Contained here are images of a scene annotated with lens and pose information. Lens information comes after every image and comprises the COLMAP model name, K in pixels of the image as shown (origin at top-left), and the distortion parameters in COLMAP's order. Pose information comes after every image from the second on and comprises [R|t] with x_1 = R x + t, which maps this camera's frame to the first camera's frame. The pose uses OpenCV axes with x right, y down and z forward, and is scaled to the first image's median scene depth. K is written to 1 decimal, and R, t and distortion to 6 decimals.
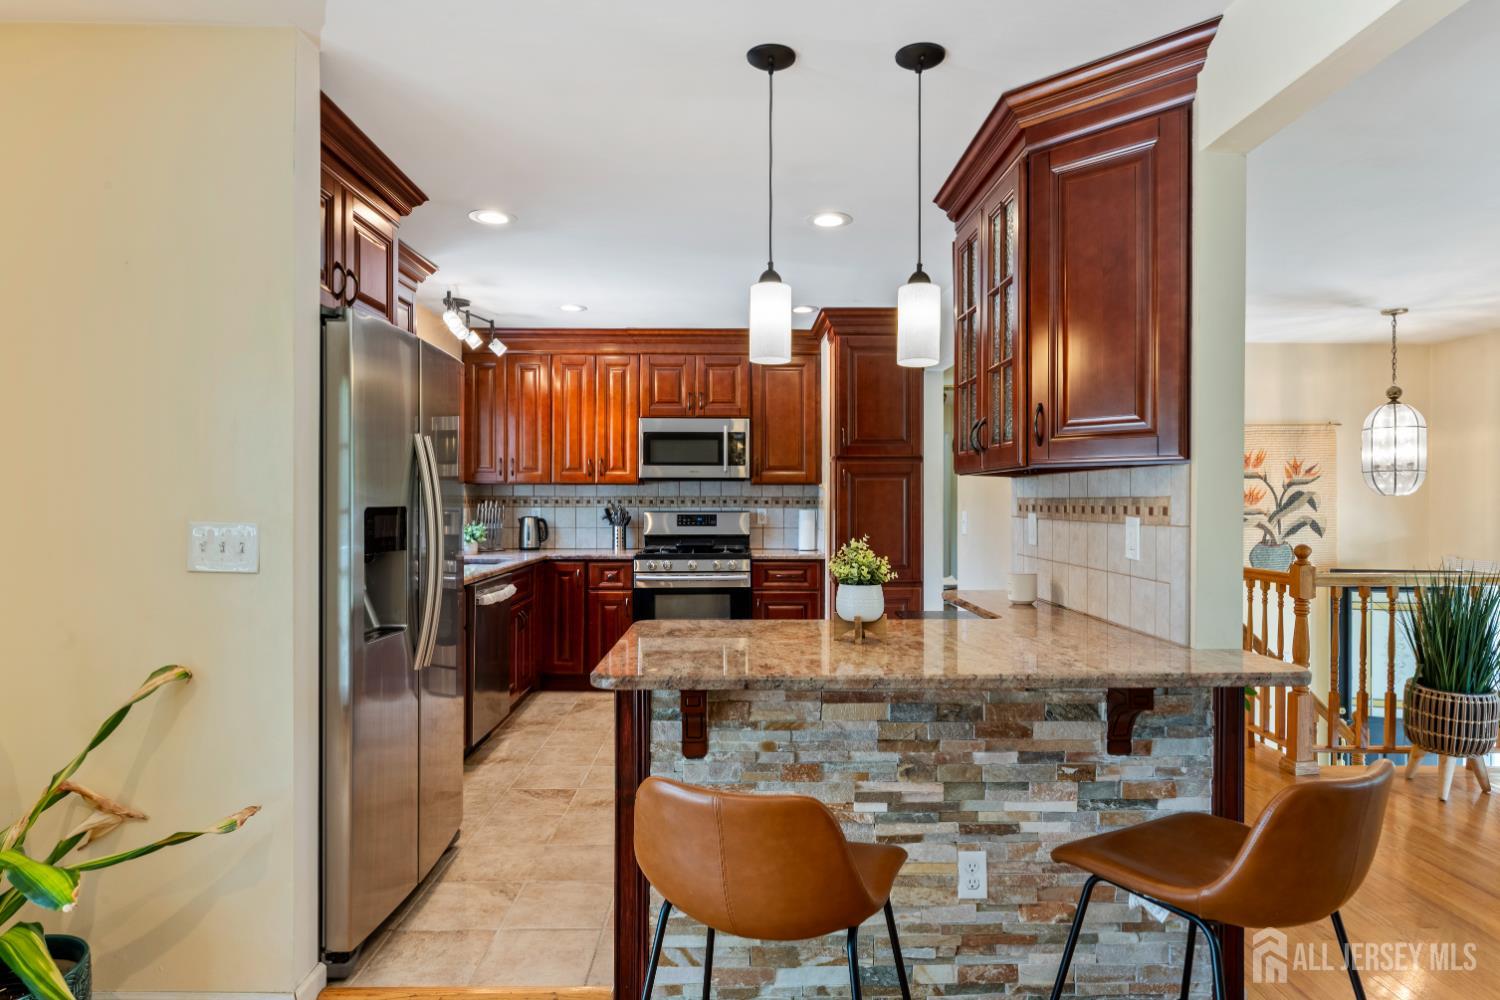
lens RADIAL K [[838.3, 0, 750.0], [0, 838.3, 500.0], [0, 0, 1]] dist [-0.001910, -0.001117]
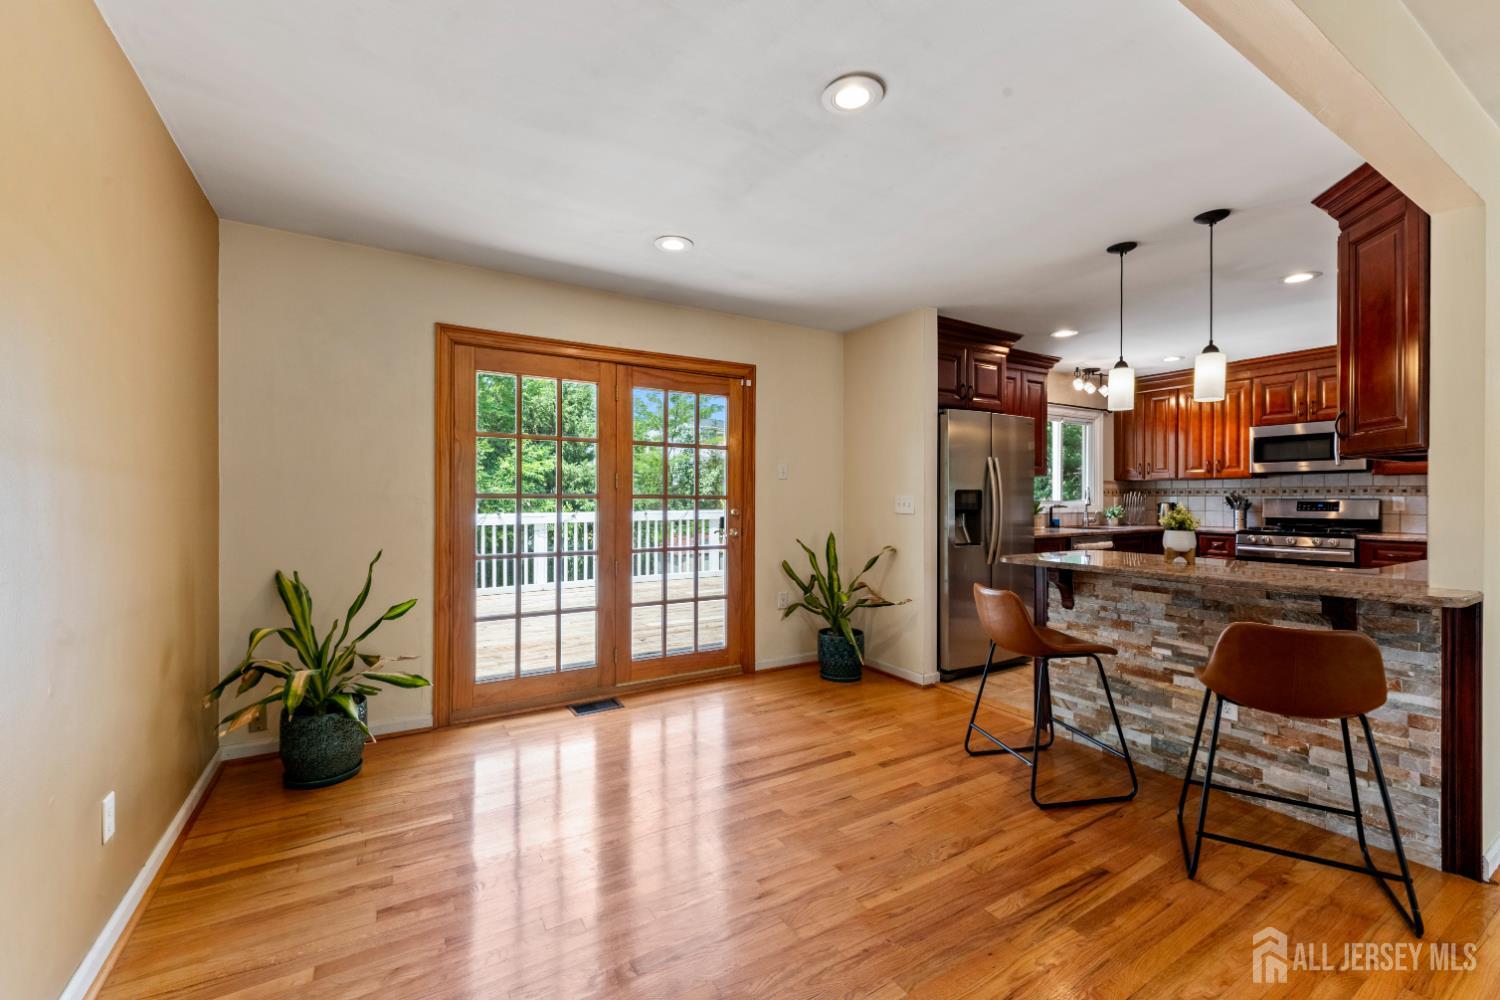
lens RADIAL K [[619.6, 0, 748.7], [0, 619.6, 496.6], [0, 0, 1]] dist [0.002748, -0.000120]
pose [[0.500906, -0.002951, -0.865497, 0.313409], [0.000453, 0.999995, -0.003147, 0.013162], [0.865502, 0.001184, 0.500905, -0.162857]]
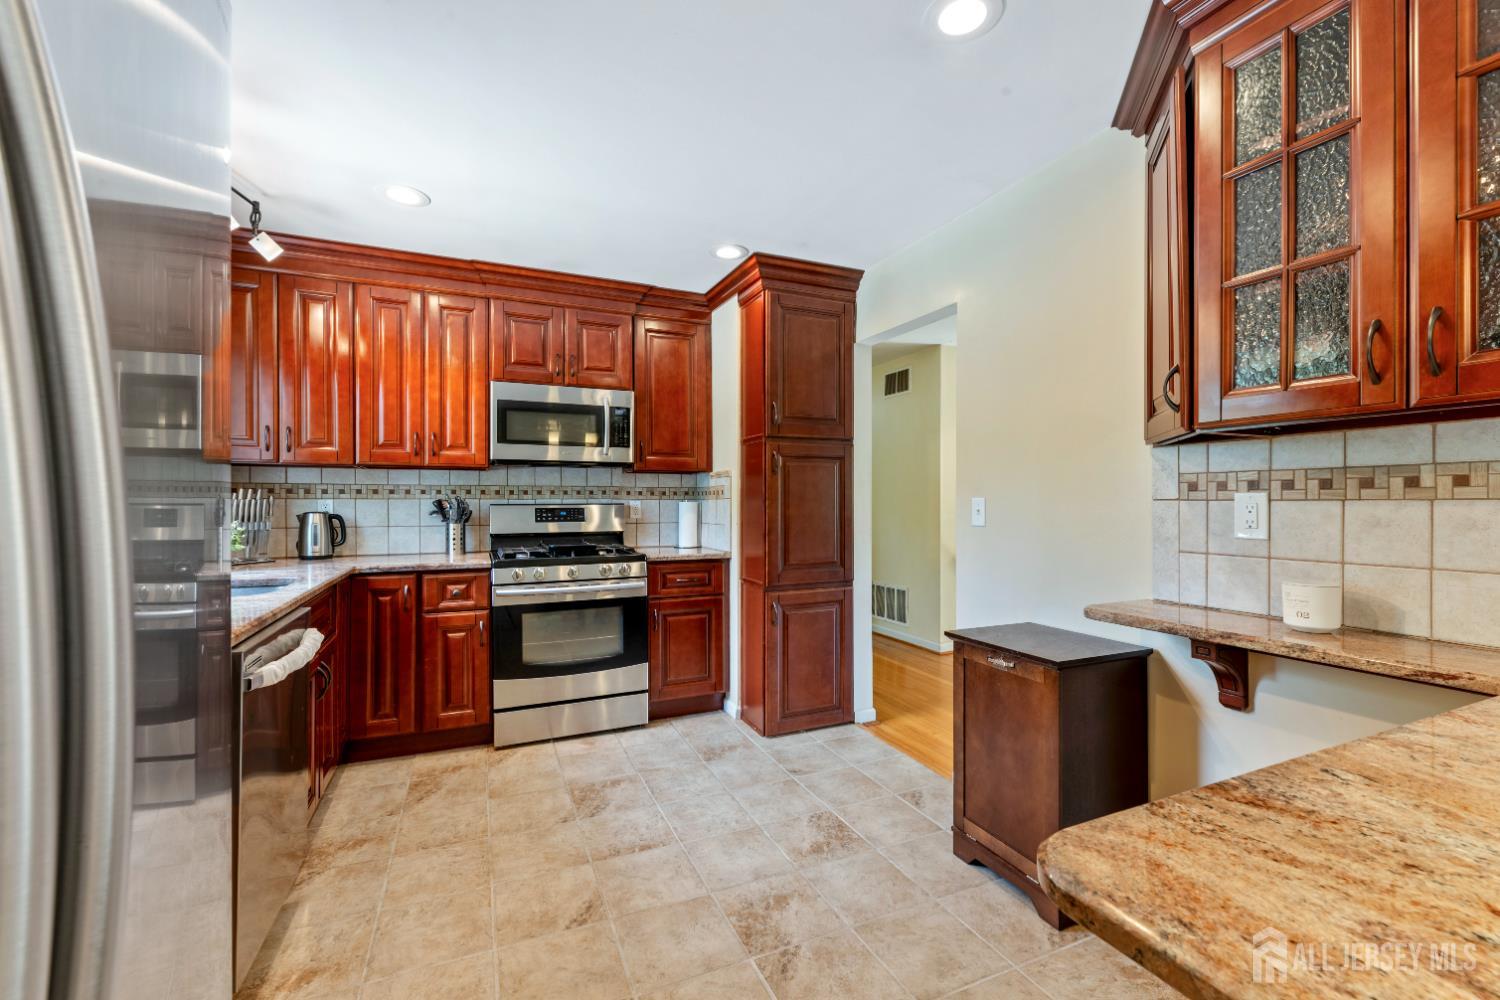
lens RADIAL K [[627.4, 0, 750.4], [0, 627.4, 503.4], [0, 0, 1]] dist [0.001992, 0.000104]
pose [[0.921054, -0.002887, 0.389424, -0.136503], [0.001993, 0.999994, 0.002700, 0.012335], [-0.389430, -0.001711, 0.921055, 0.381580]]
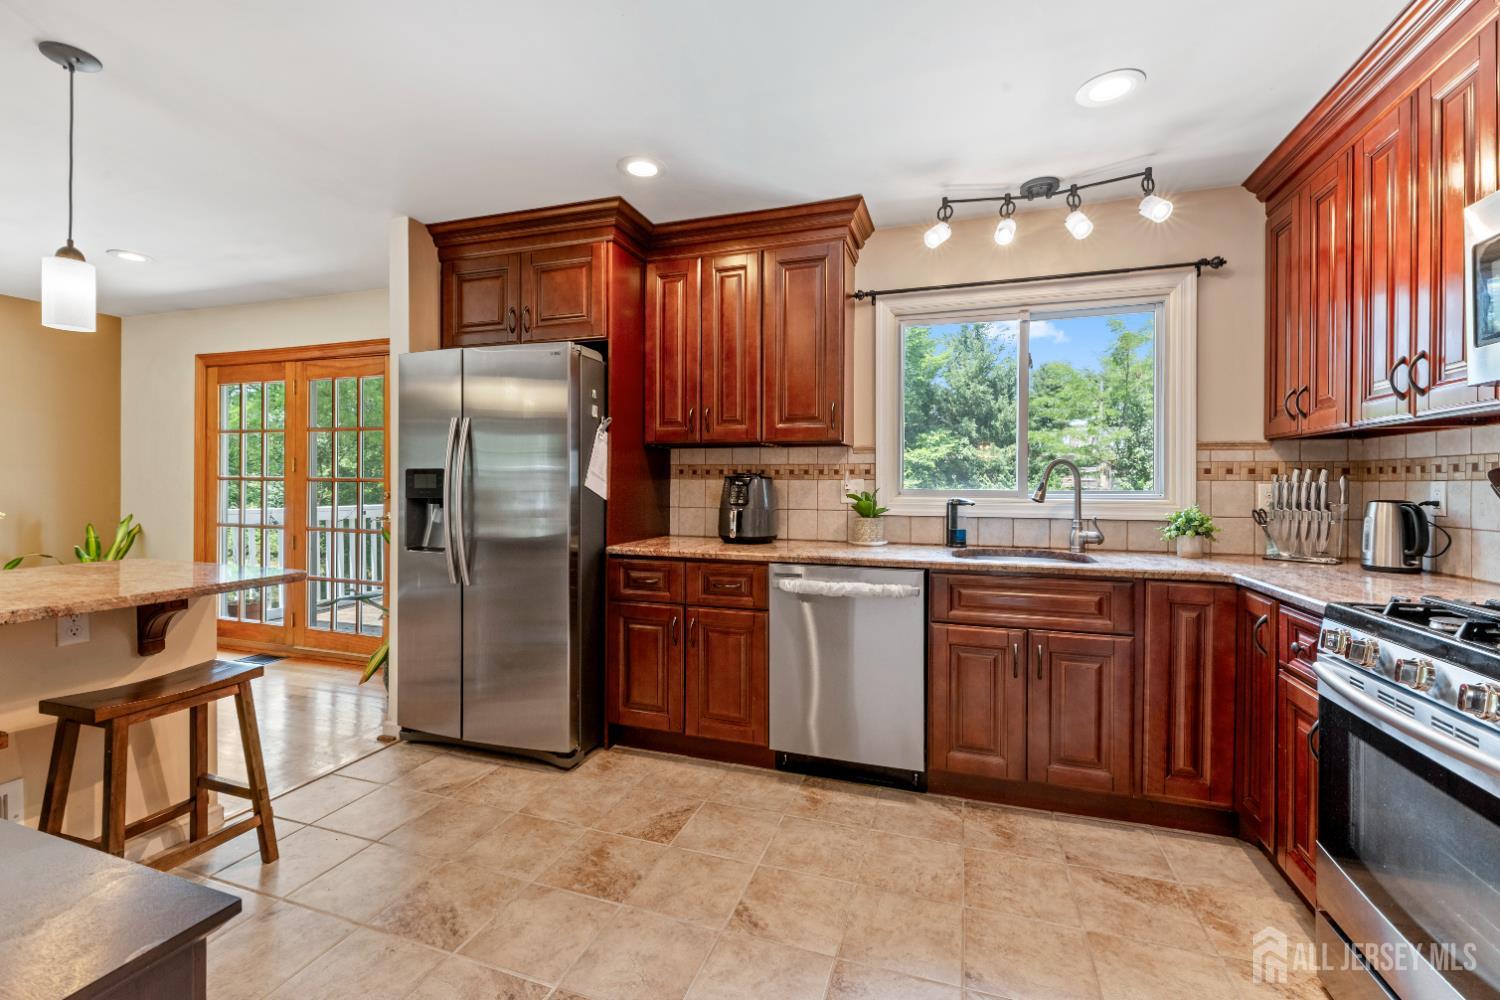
lens RADIAL K [[629.6, 0, 753.2], [0, 629.6, 485.3], [0, 0, 1]] dist [0.001704, 0.000077]
pose [[-0.331248, -0.002142, -0.943541, 0.196338], [-0.005331, 0.999986, -0.000399, 0.013780], [0.943529, 0.004898, -0.331255, 0.811308]]
